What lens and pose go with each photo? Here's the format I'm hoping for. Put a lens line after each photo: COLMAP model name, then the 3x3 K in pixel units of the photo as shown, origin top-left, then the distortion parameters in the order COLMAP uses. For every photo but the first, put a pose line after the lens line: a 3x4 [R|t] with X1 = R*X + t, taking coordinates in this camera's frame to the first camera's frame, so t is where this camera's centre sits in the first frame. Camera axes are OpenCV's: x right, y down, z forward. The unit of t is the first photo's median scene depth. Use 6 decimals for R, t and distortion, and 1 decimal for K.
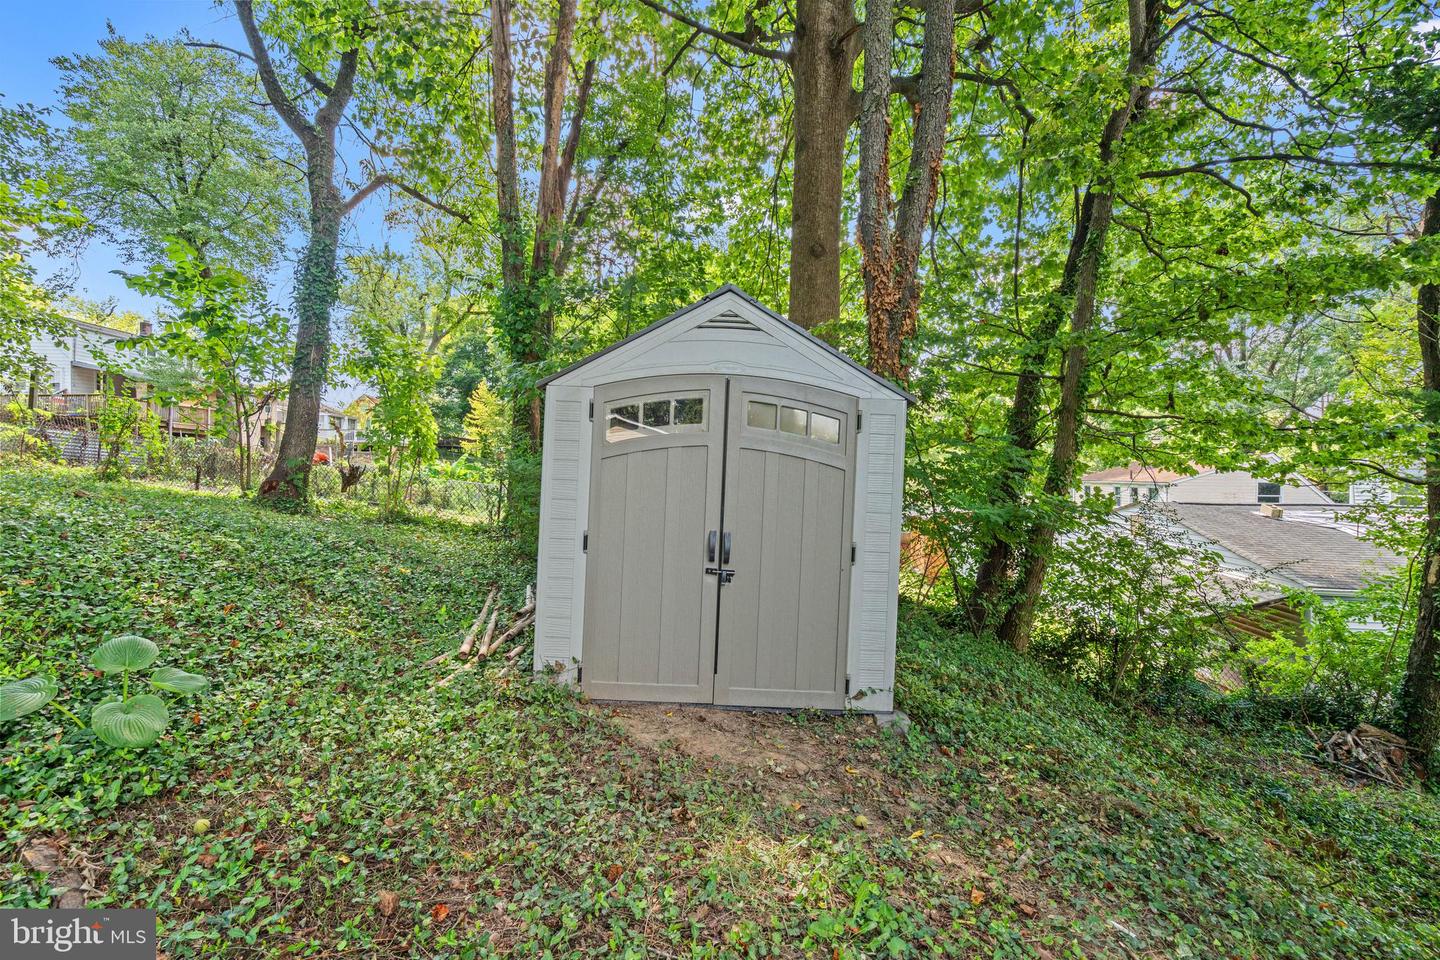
lens RADIAL K [[656.9, 0, 719.2], [0, 656.9, 478.3], [0, 0, 1]] dist [-0.003563, 0.001248]
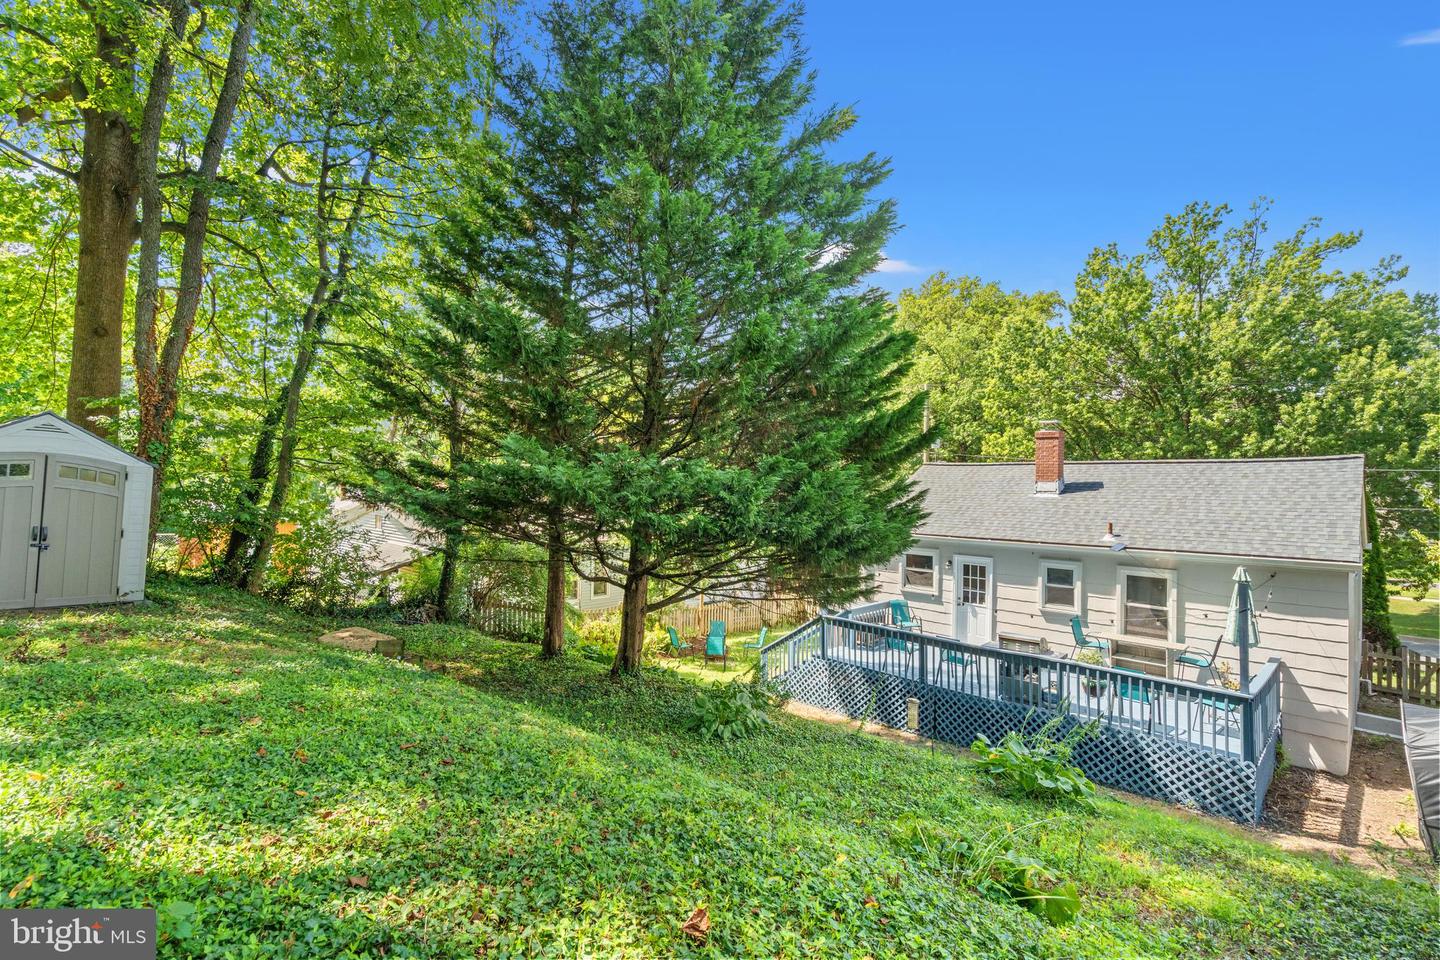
lens RADIAL K [[656.9, 0, 714.2], [0, 656.9, 480.6], [0, 0, 1]] dist [-0.003563, 0.001248]
pose [[0.613260, 0.011410, 0.789799, -0.217577], [-0.005558, 0.999933, -0.010131, -0.037854], [-0.789862, 0.001823, 0.613282, -1.311495]]
